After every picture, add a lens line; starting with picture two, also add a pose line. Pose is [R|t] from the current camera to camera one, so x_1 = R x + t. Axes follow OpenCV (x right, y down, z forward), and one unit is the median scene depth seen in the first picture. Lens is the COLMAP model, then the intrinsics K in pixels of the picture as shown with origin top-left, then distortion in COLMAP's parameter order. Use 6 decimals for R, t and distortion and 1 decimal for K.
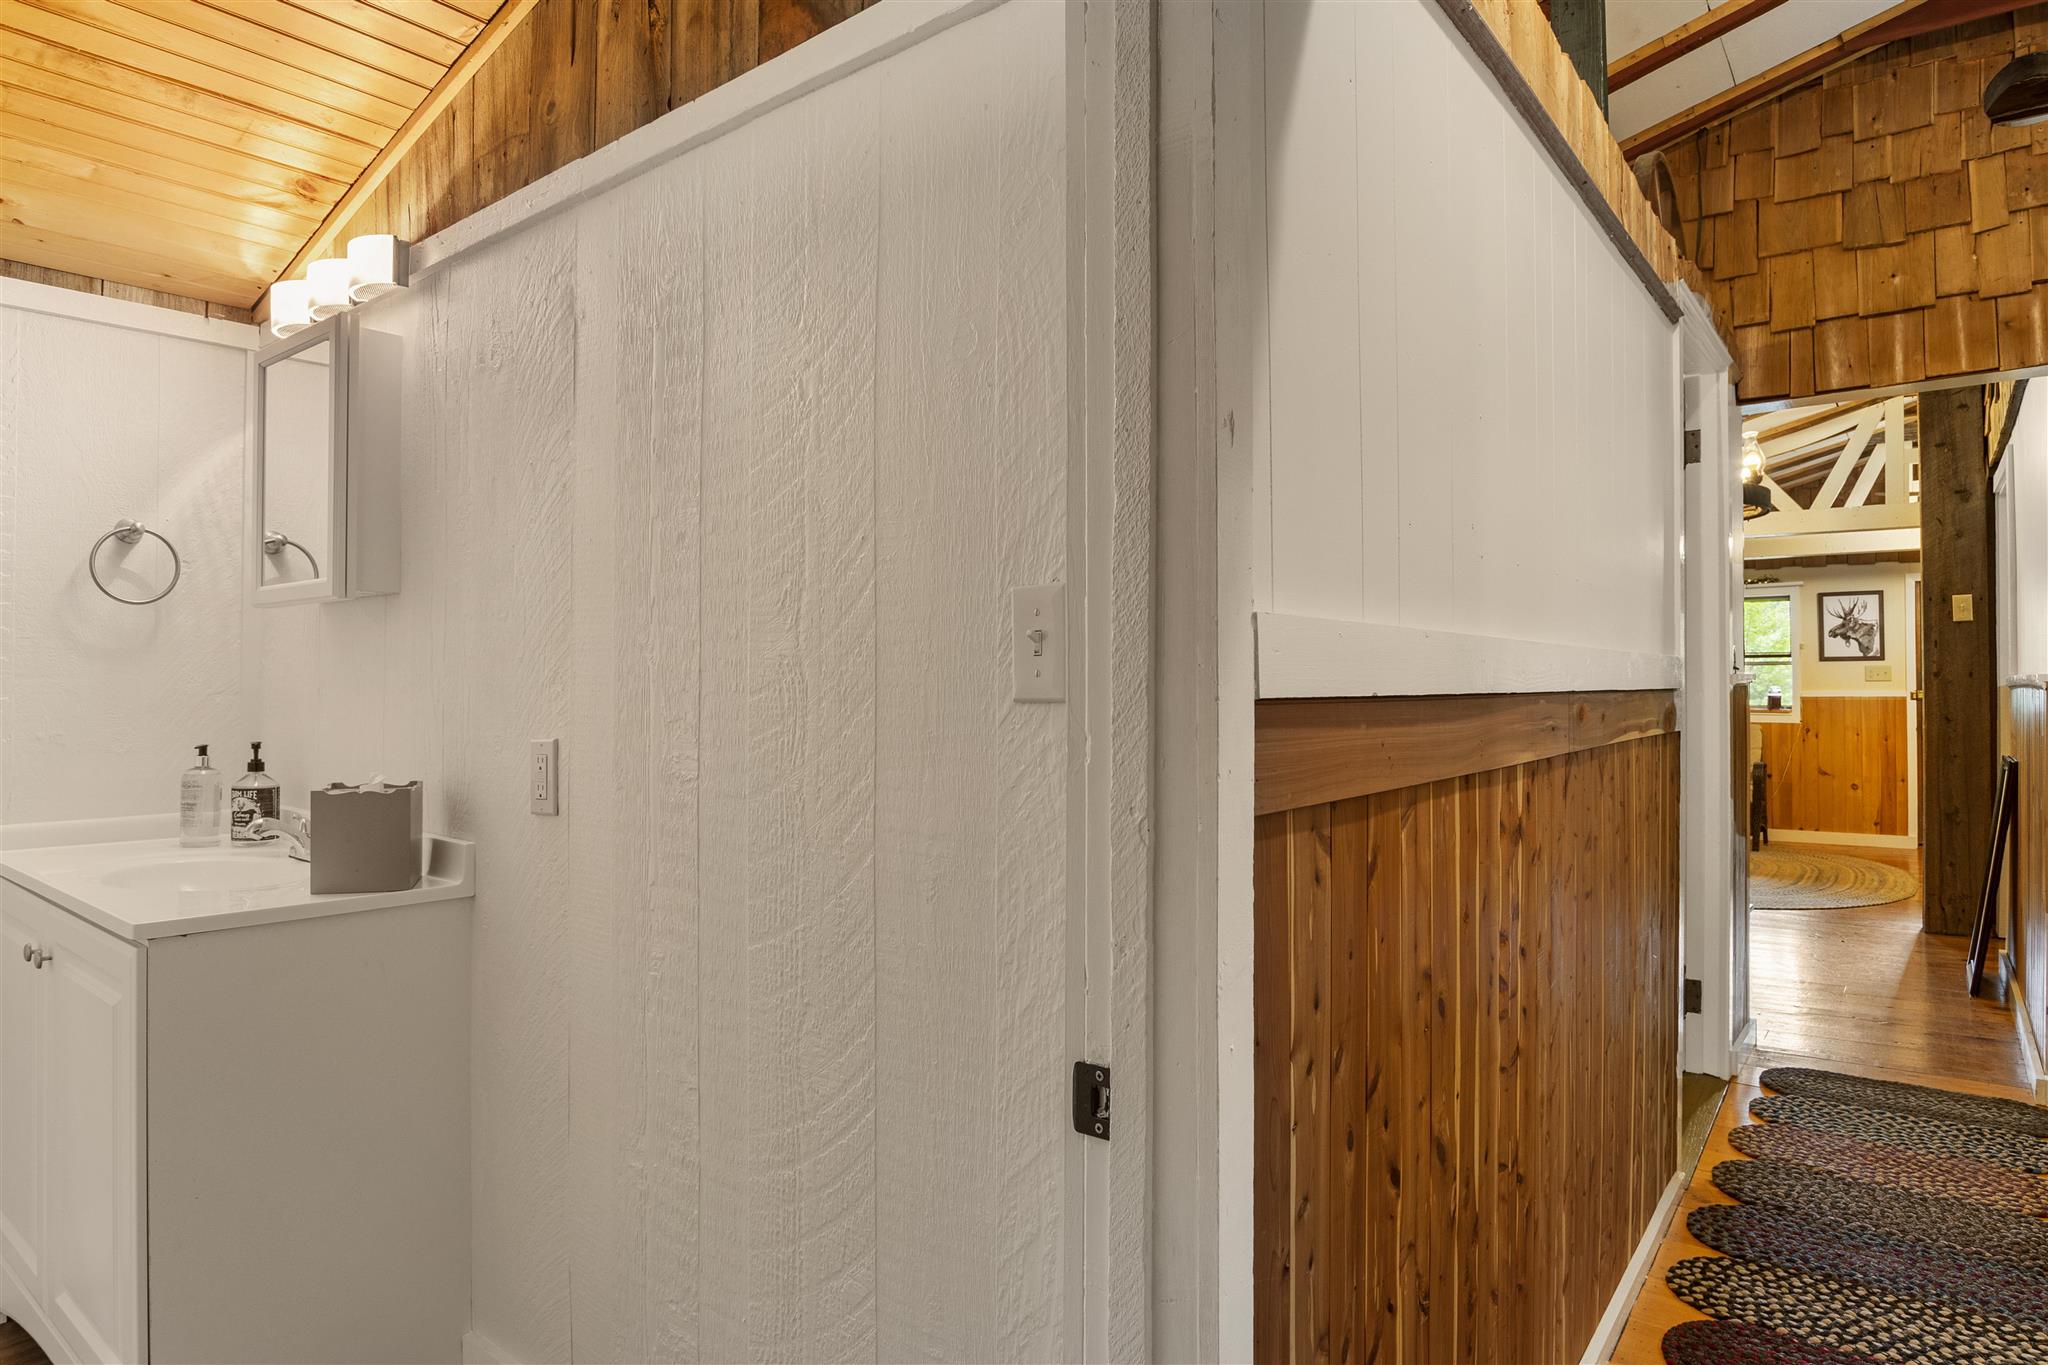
lens RADIAL K [[1164.1, 0, 1026.4], [0, 1164.1, 648.0], [0, 0, 1]] dist [-0.041538, -0.000535]
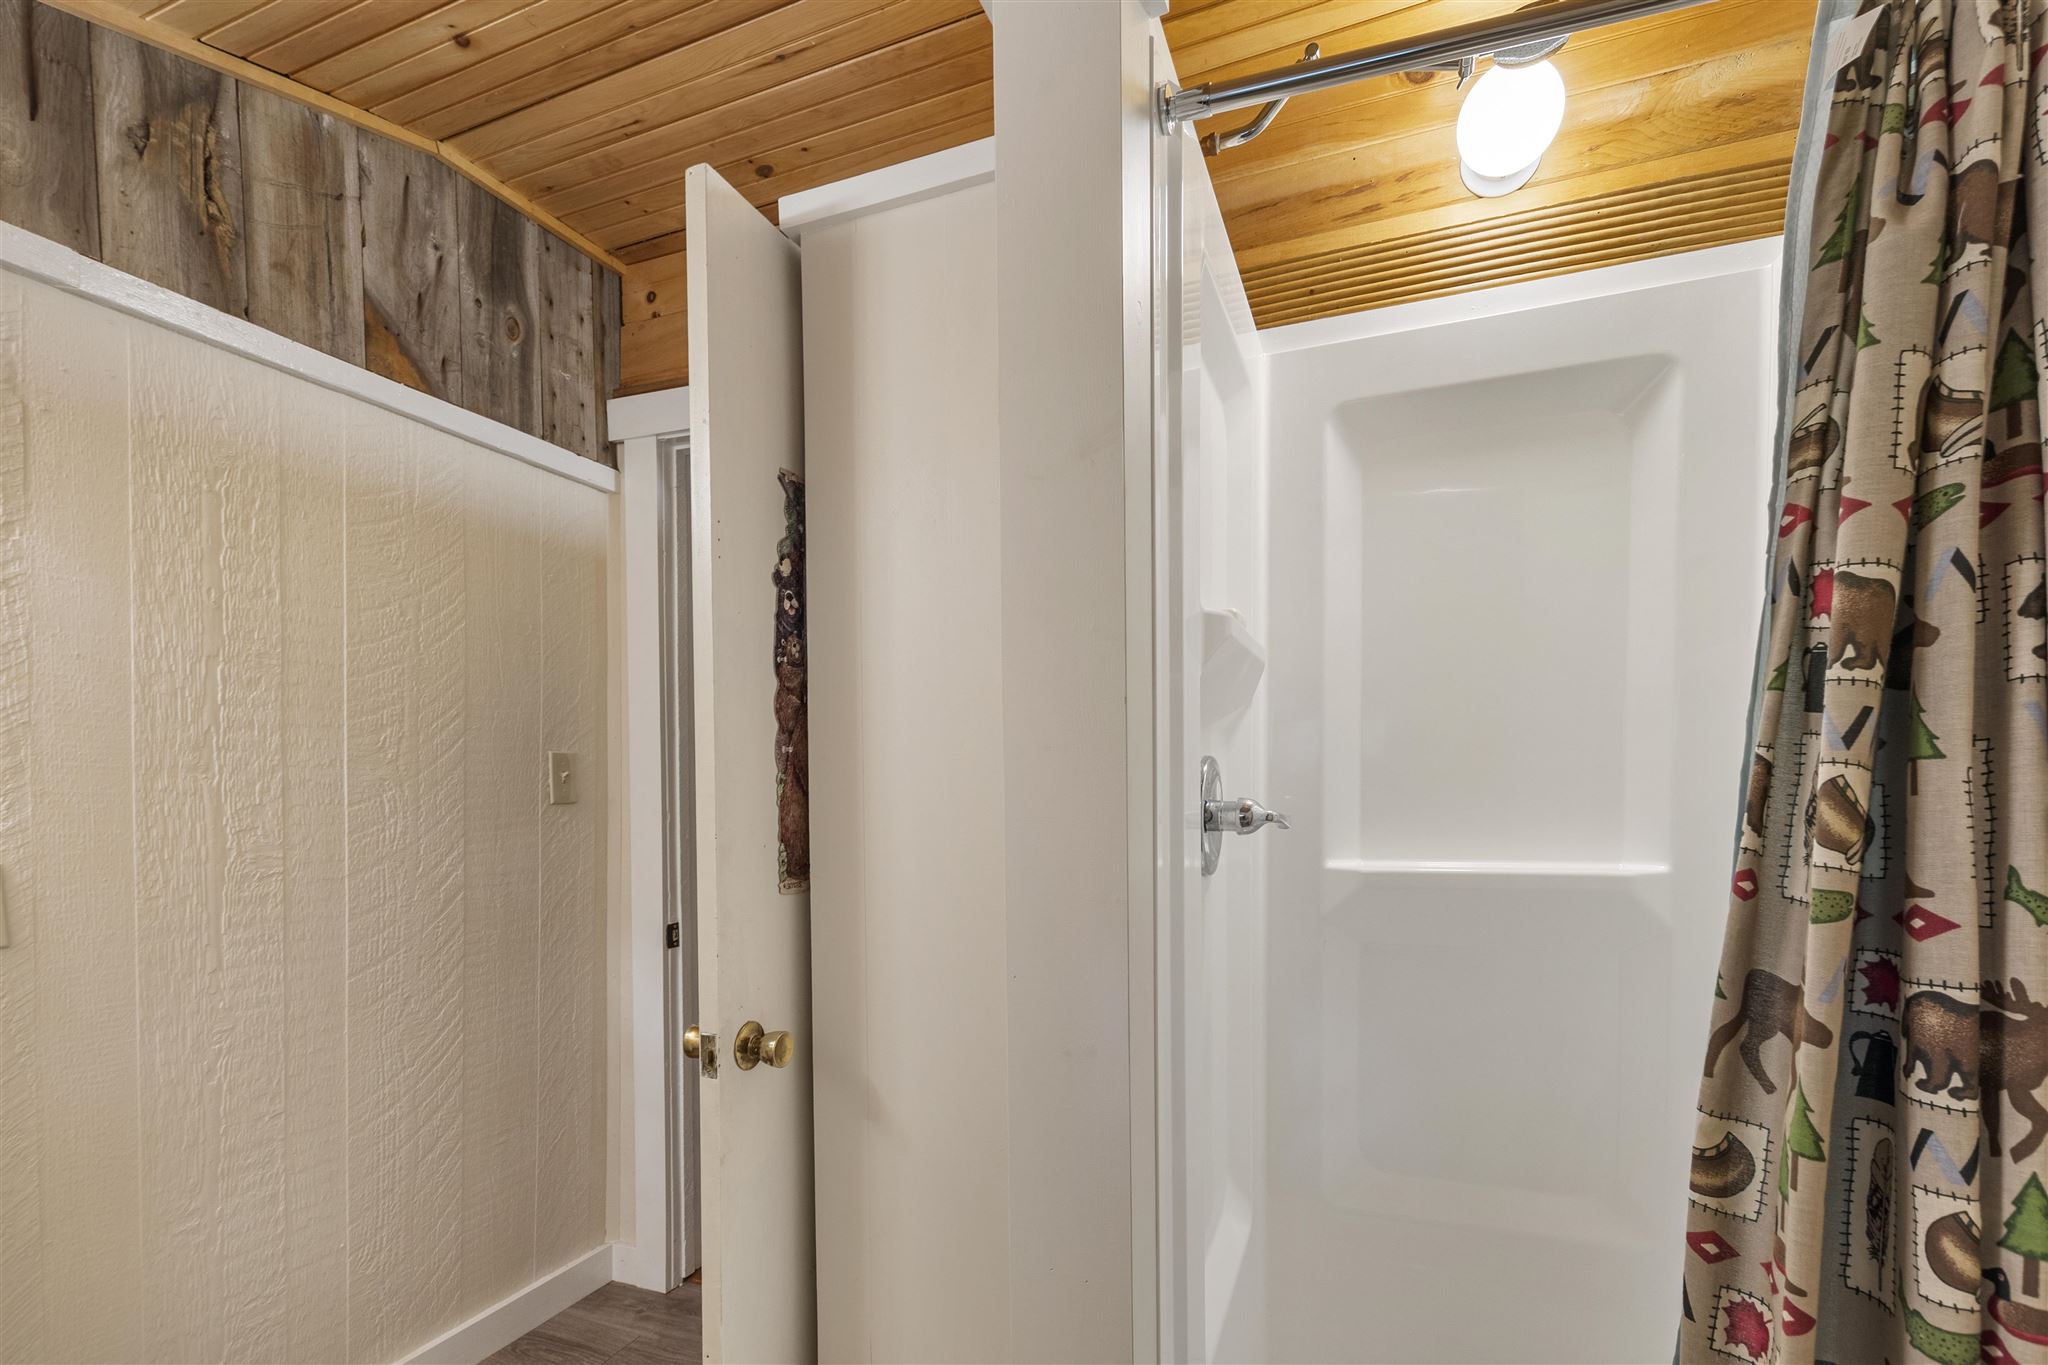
lens RADIAL K [[928.0, 0, 1014.9], [0, 928.0, 670.7], [0, 0, 1]] dist [0.003543, -0.000124]
pose [[-0.270344, 0.120429, 0.955202, -1.368502], [-0.022694, 0.991073, -0.131374, 0.006059], [-0.962496, -0.057193, -0.265197, 0.446808]]
